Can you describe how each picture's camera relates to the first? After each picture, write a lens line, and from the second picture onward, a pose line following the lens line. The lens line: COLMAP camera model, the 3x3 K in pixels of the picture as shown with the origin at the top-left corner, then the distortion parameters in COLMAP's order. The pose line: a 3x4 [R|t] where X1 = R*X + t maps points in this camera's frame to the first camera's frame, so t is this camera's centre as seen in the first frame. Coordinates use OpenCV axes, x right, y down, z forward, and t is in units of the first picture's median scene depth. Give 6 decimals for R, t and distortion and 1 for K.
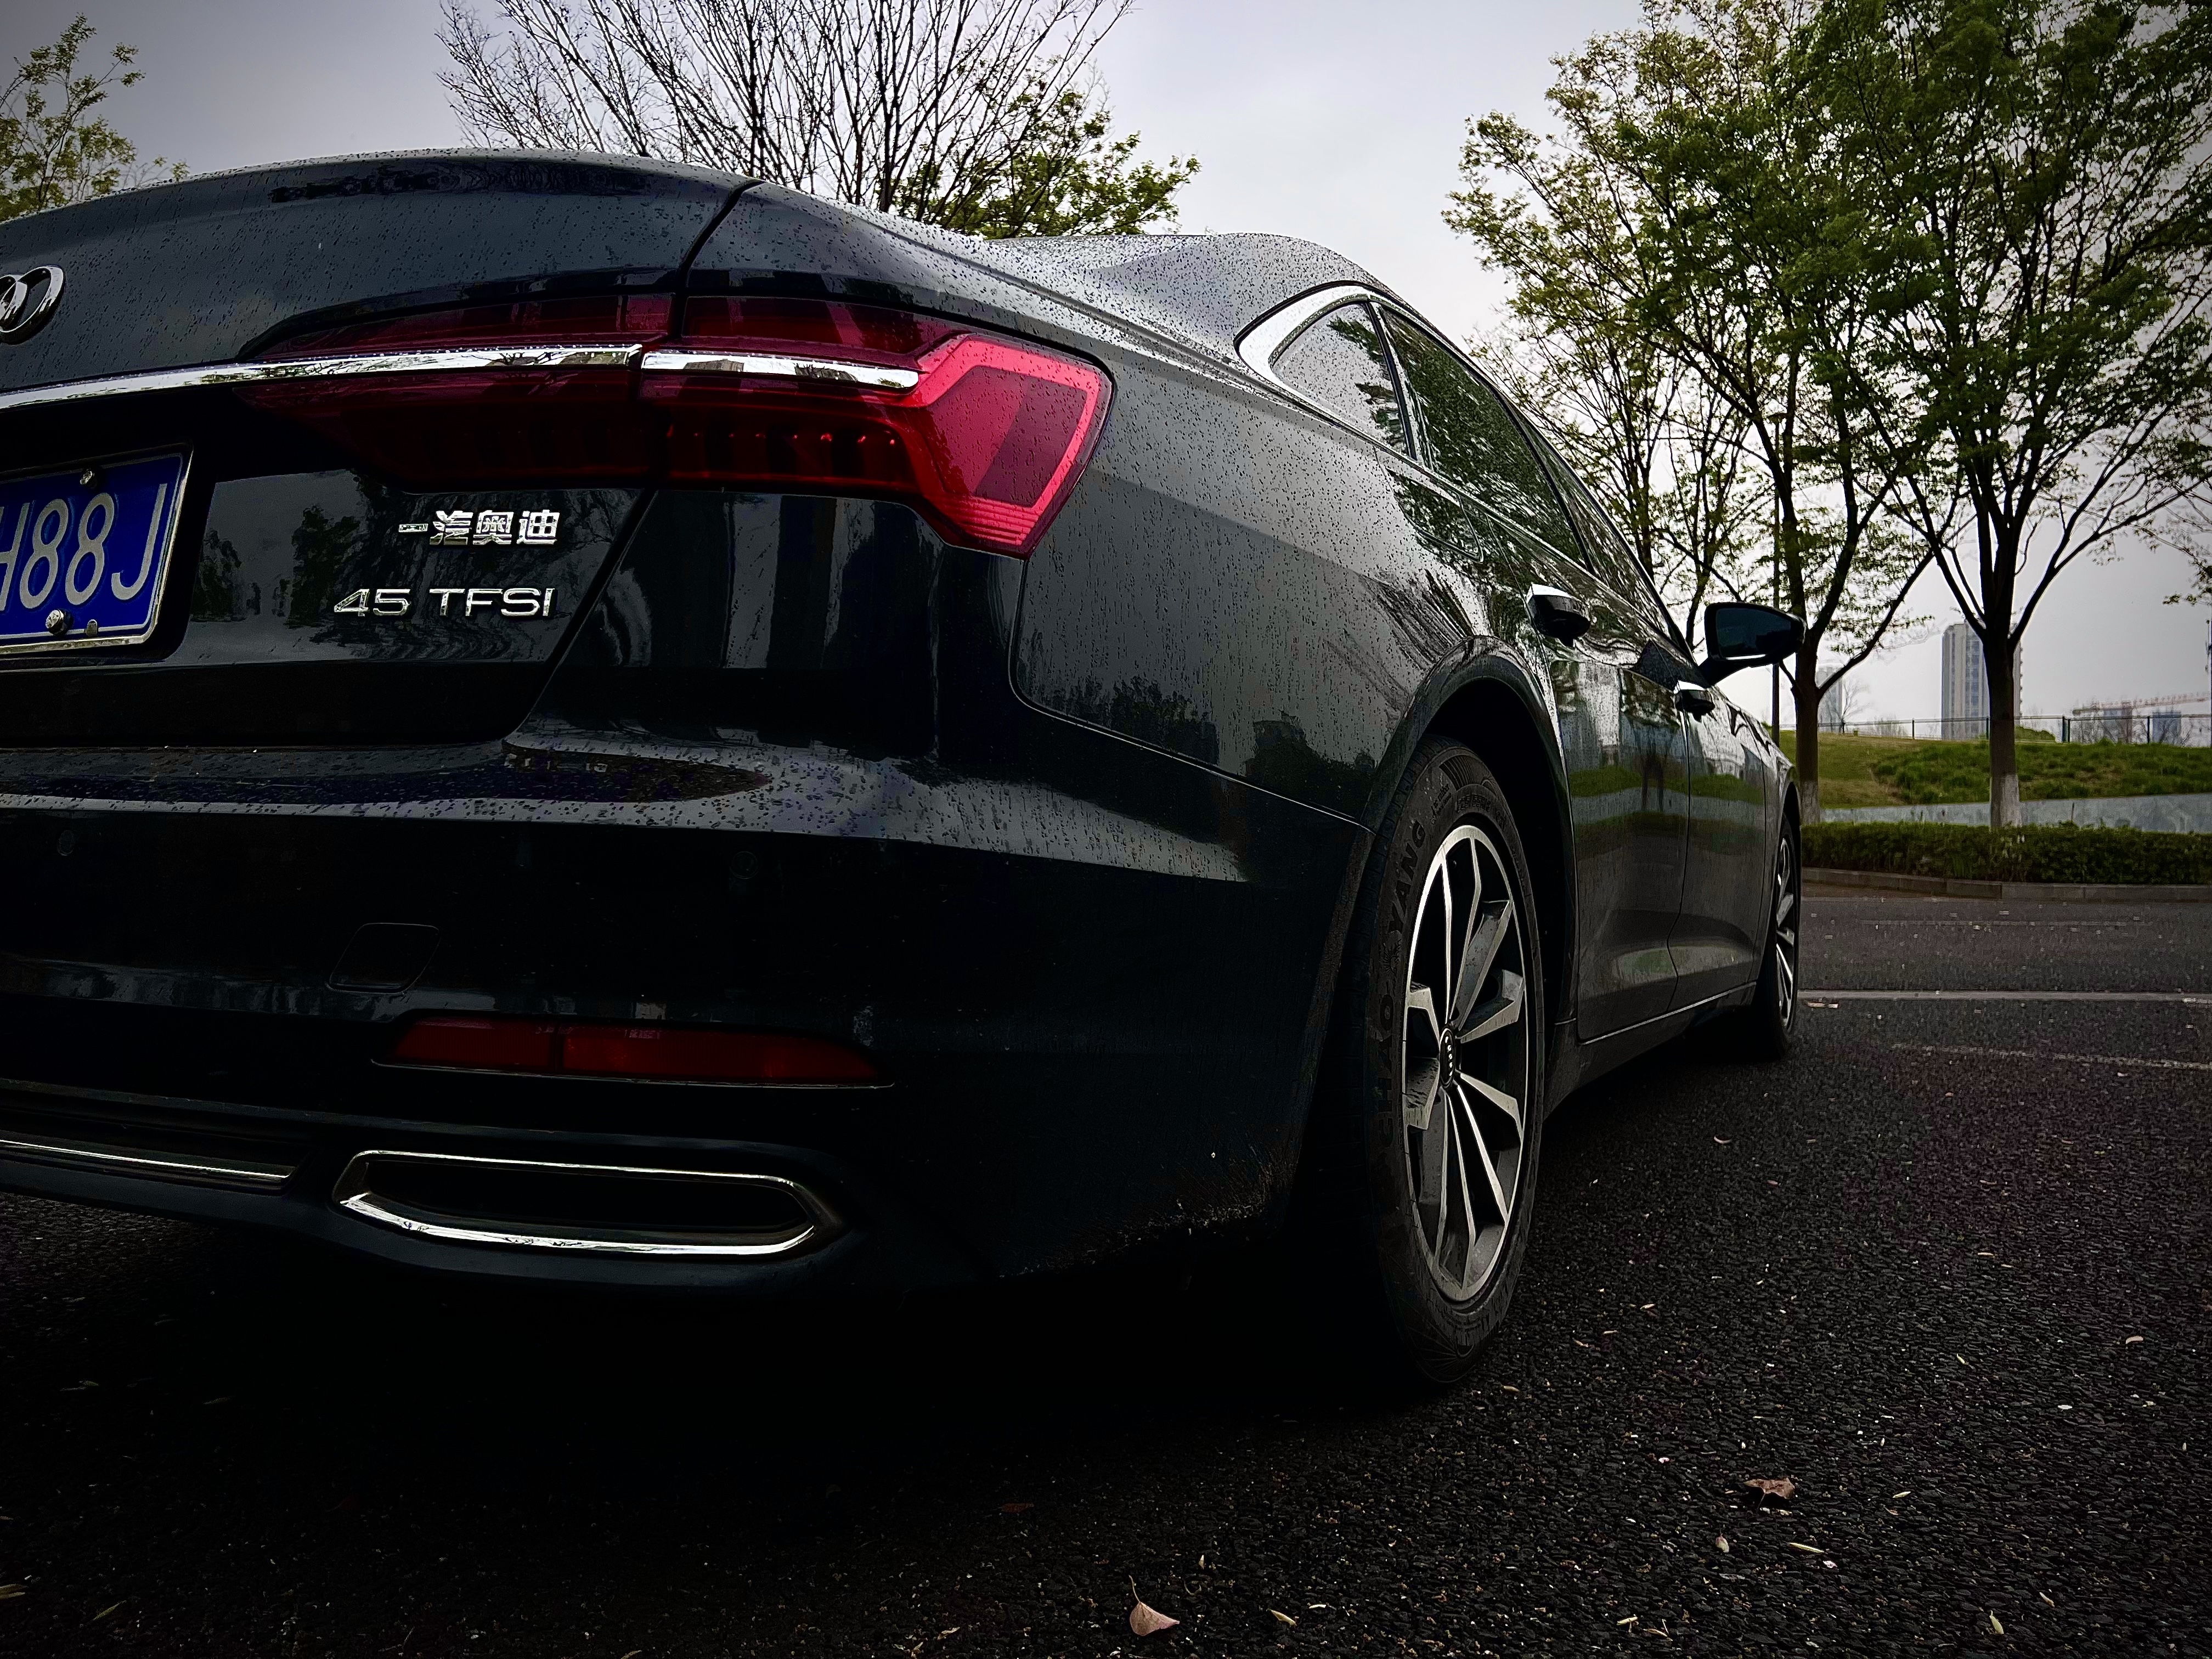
lens RADIAL K [[1681.2, 0, 1138.2], [0, 1681.2, 801.0], [0, 0, 1]] dist [0.015091, 0.005046]
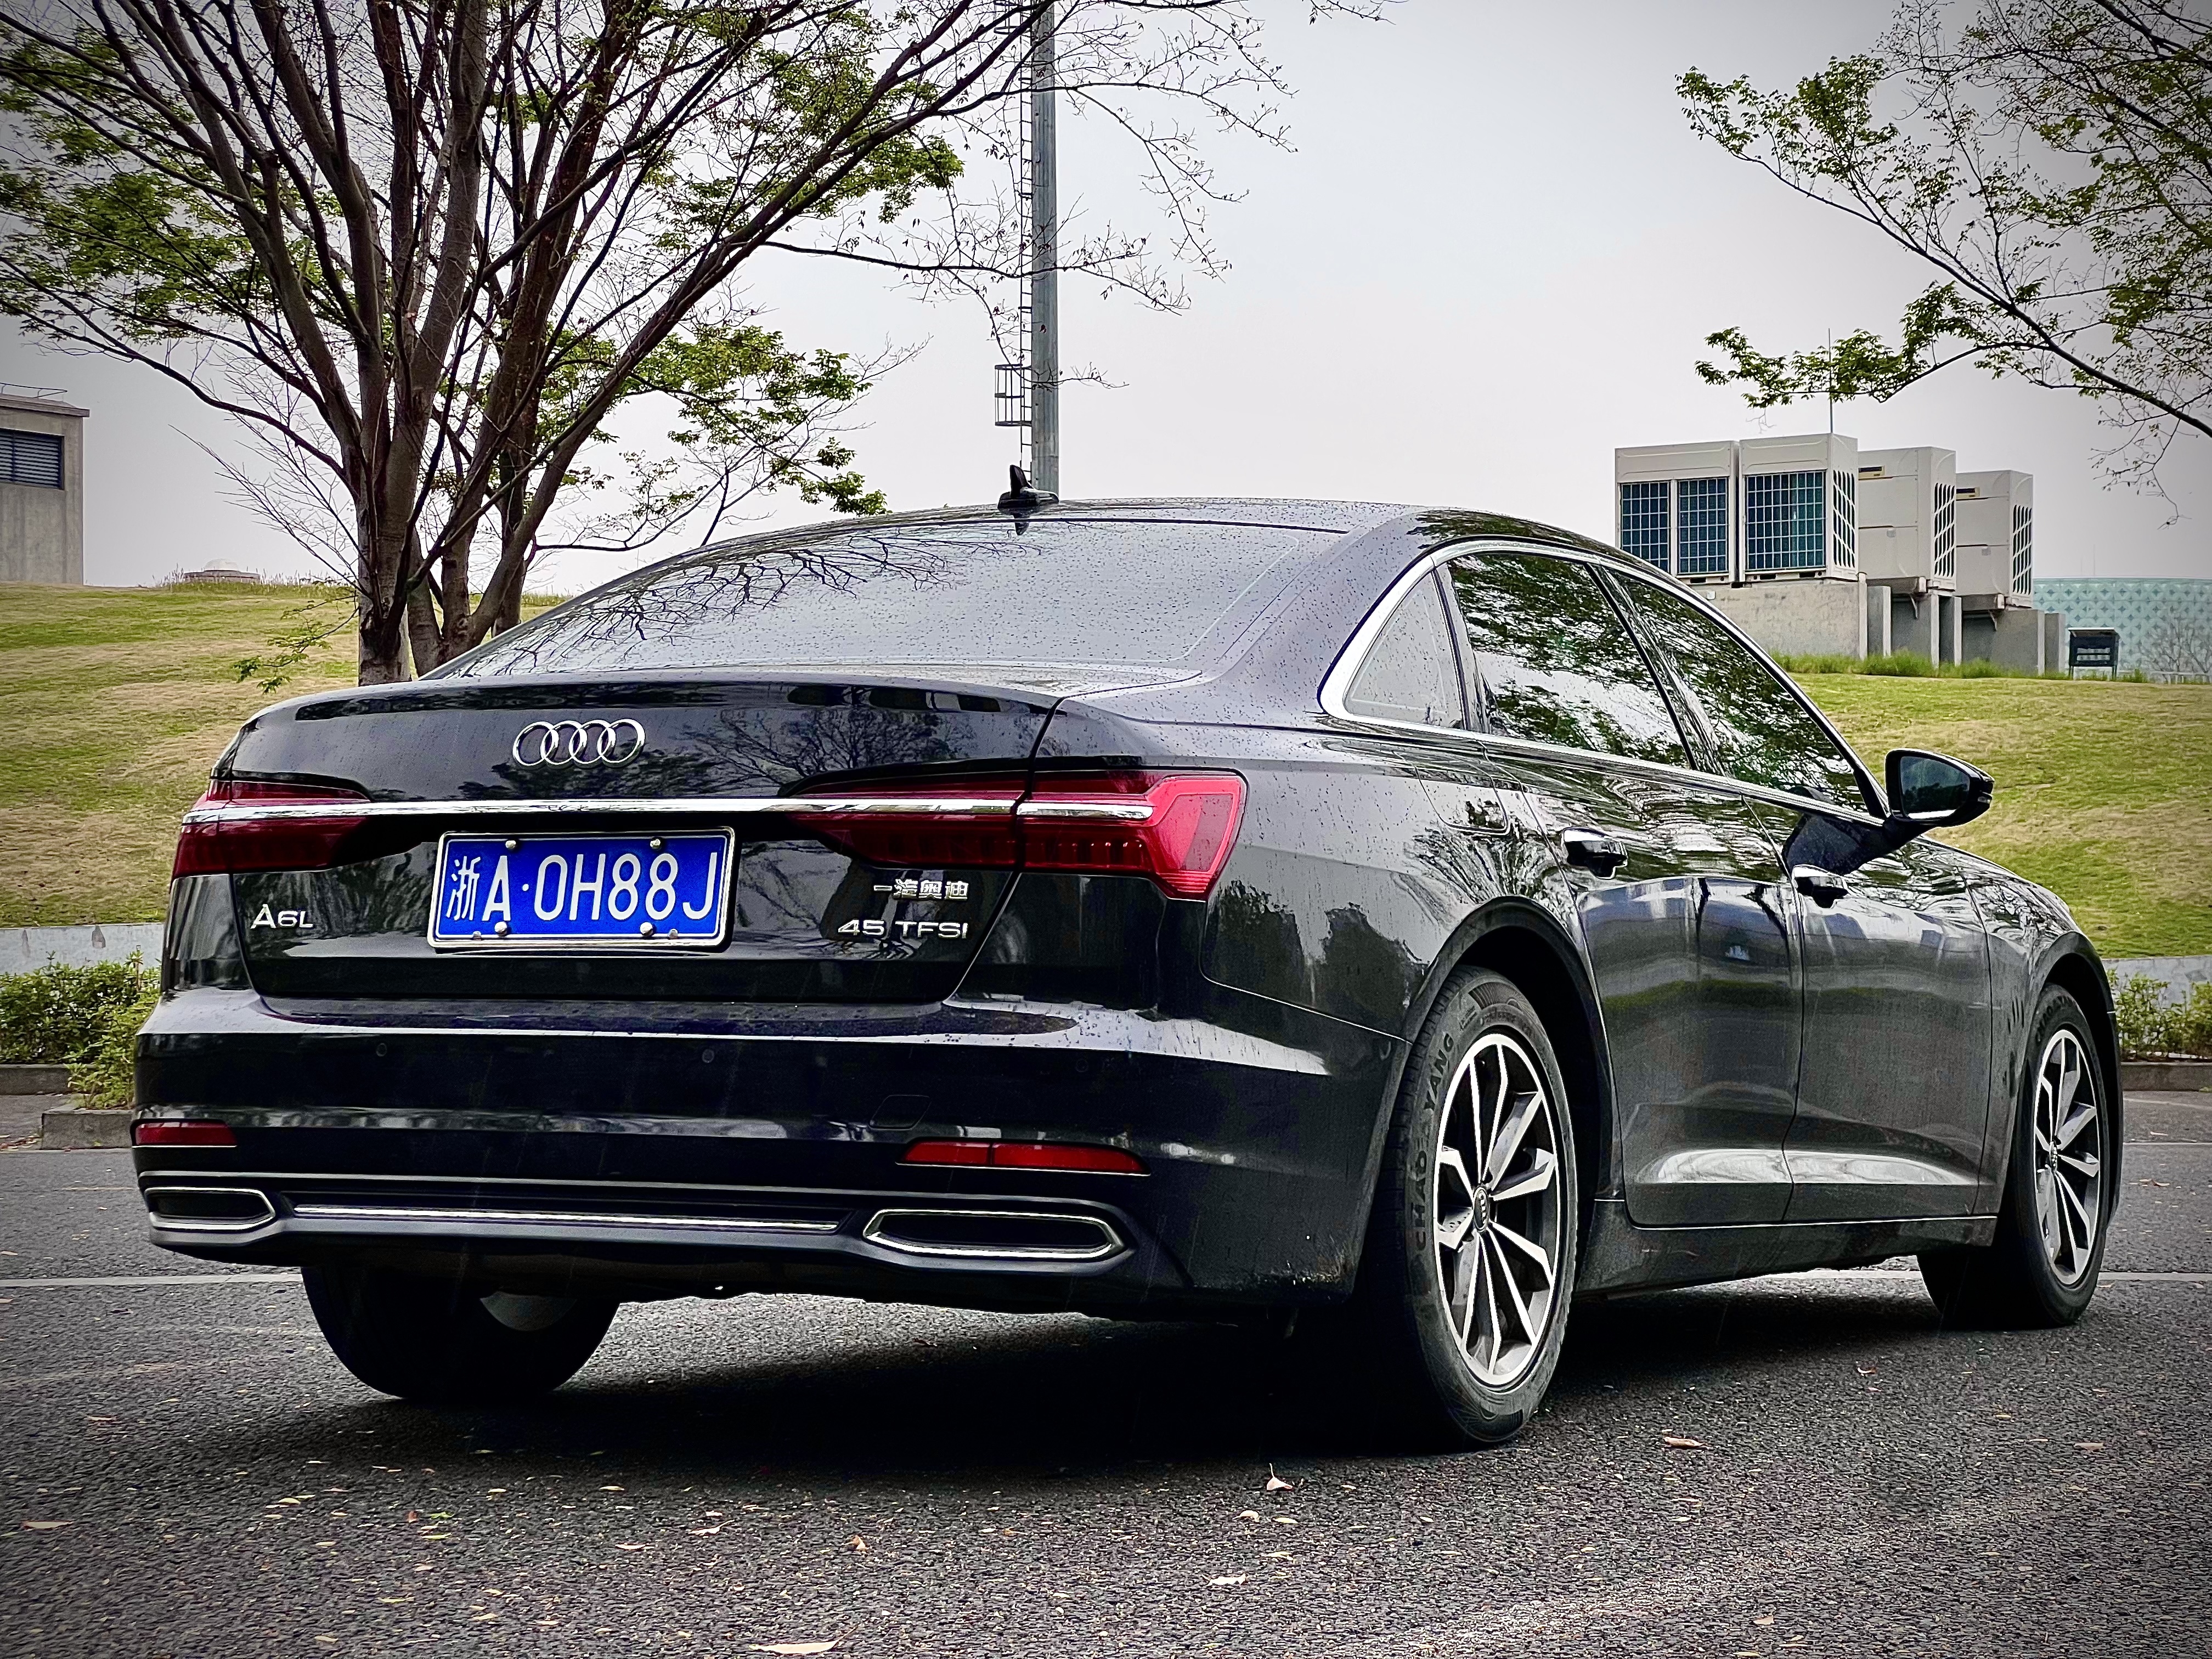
lens RADIAL K [[4948.8, 0, 1105.7], [0, 4948.8, 892.4], [0, 0, 1]] dist [0.151680, 0.153387]
pose [[0.999906, -0.005486, 0.012590, -0.175489], [0.005484, 0.999985, 0.000157, -0.109542], [-0.012591, -0.000088, 0.999921, -3.181931]]
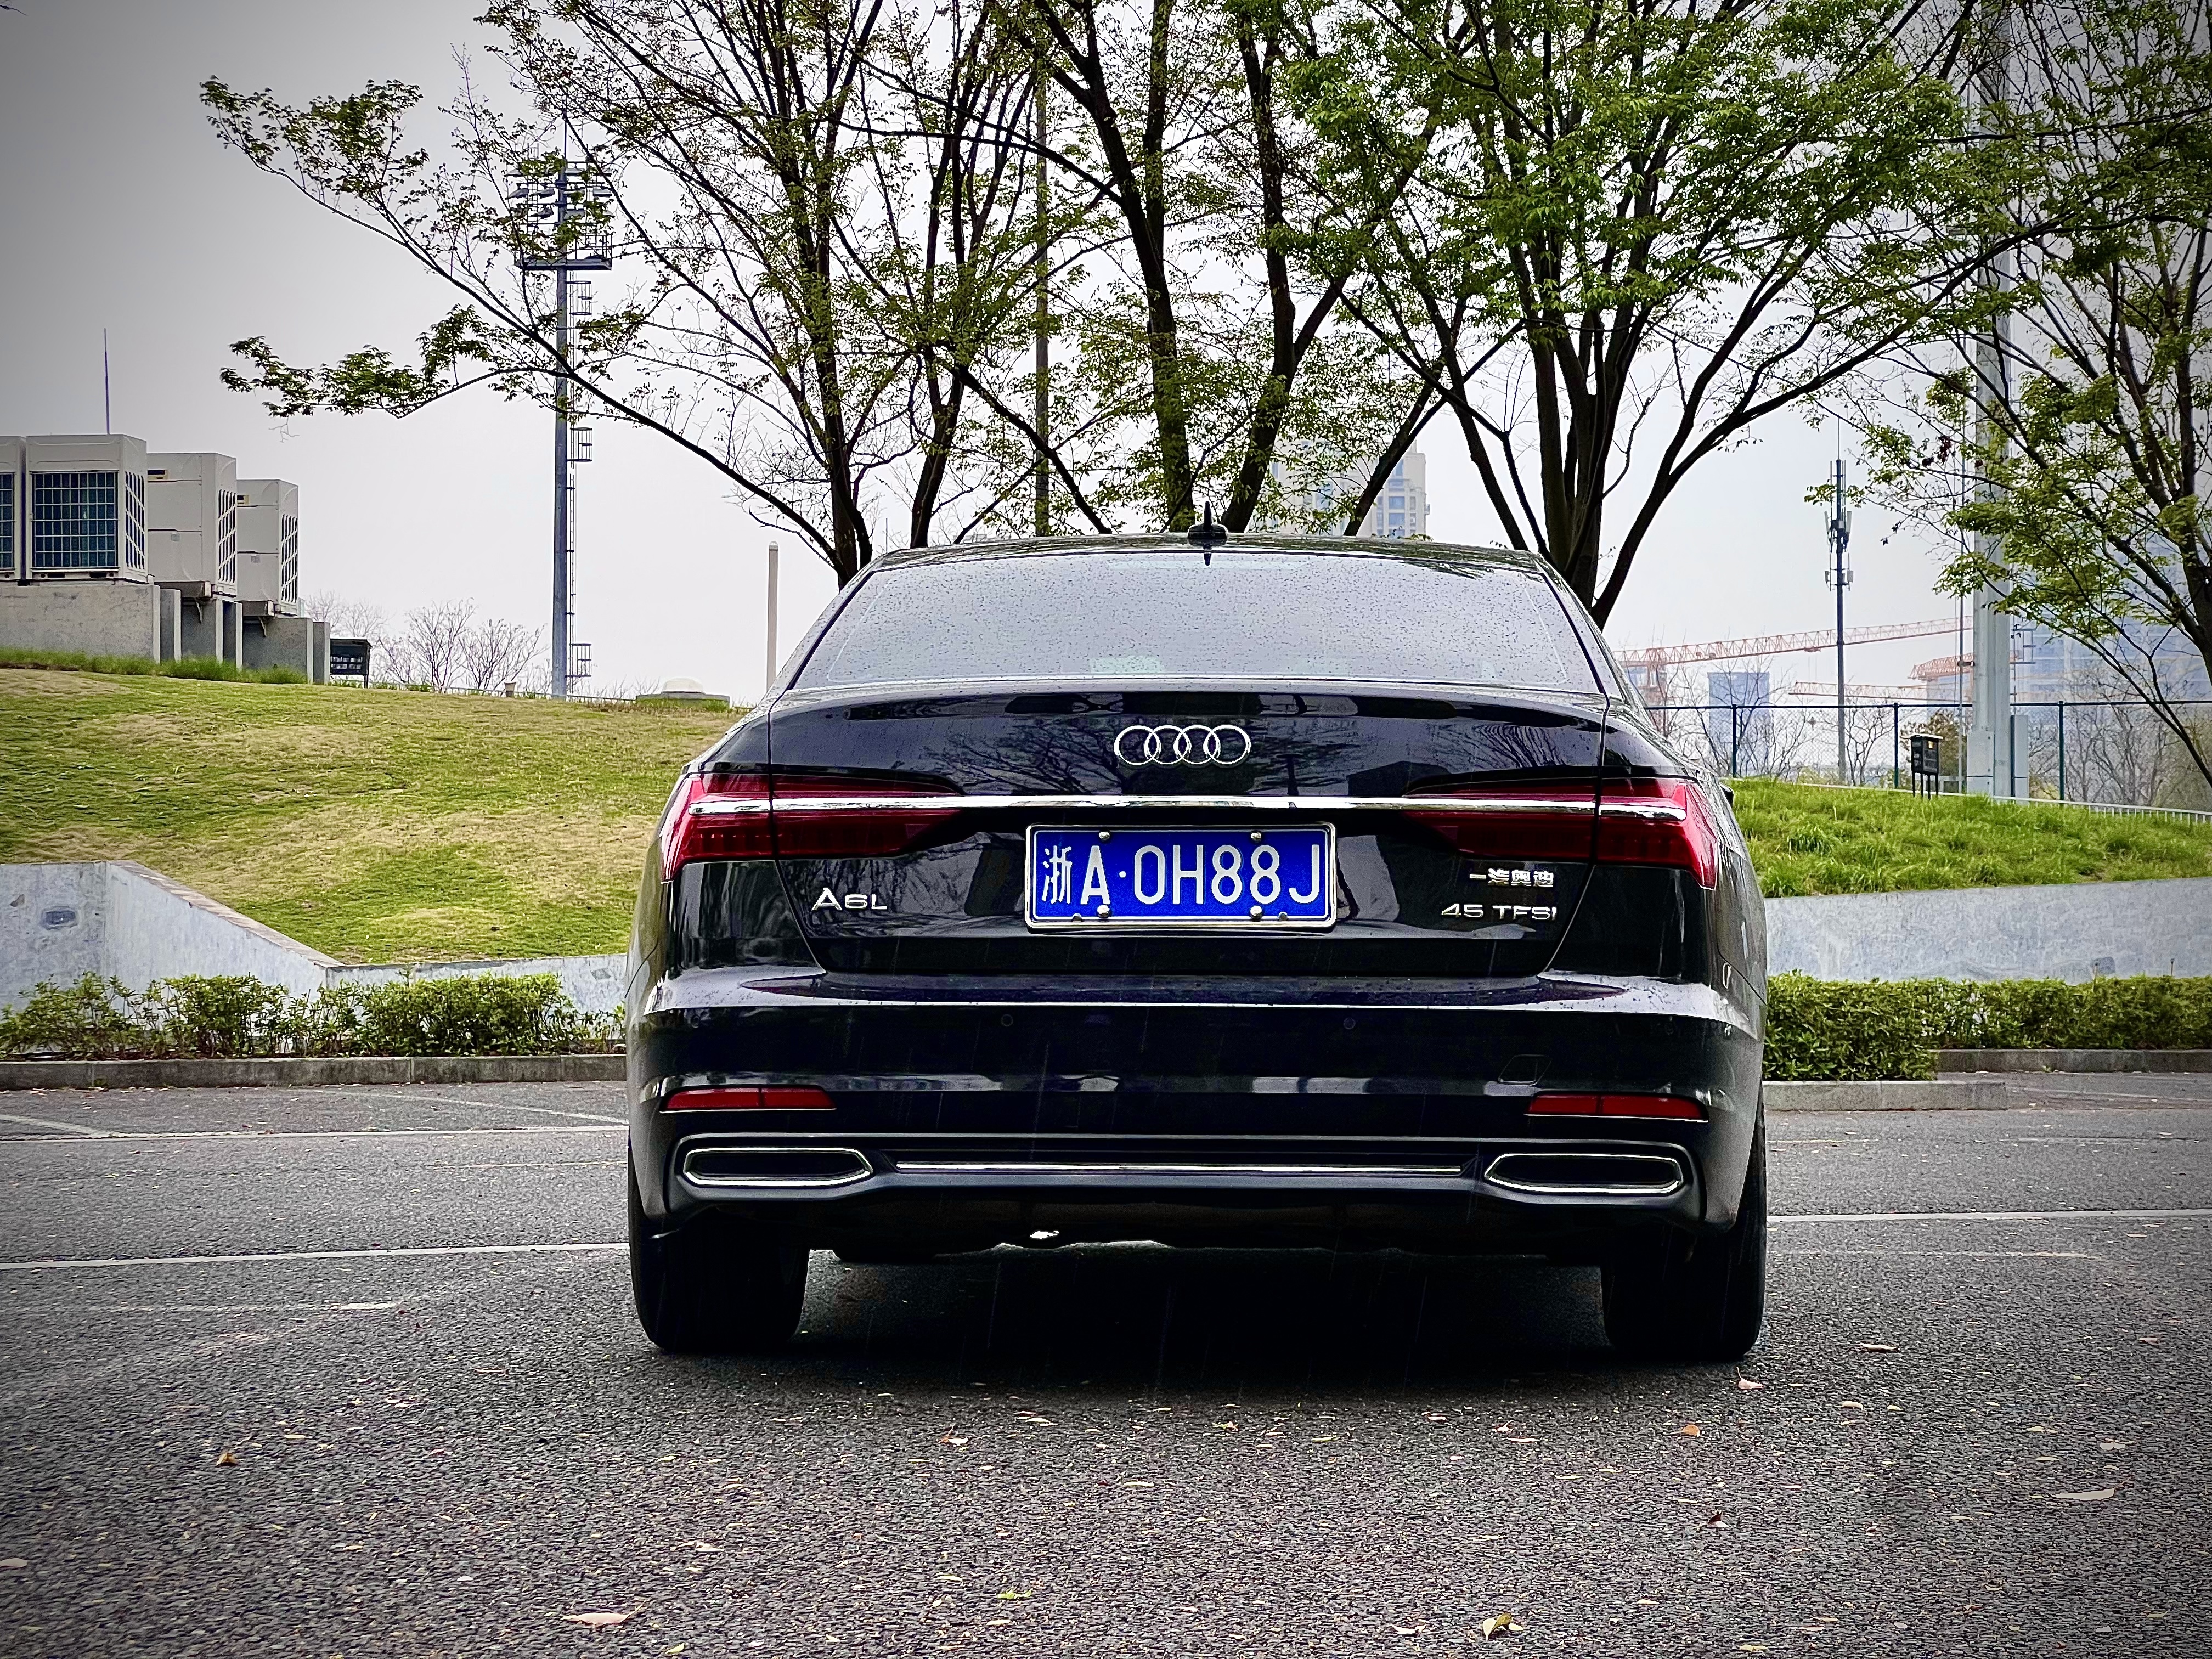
lens RADIAL K [[5011.1, 0, 1106.0], [0, 5011.1, 829.5], [0, 0, 1]] dist [-0.375154, 9.654319]
pose [[0.912071, 0.005452, 0.409997, -2.463870], [-0.000469, 0.999925, -0.012253, -0.100515], [-0.410033, 0.010984, 0.912005, -3.288227]]
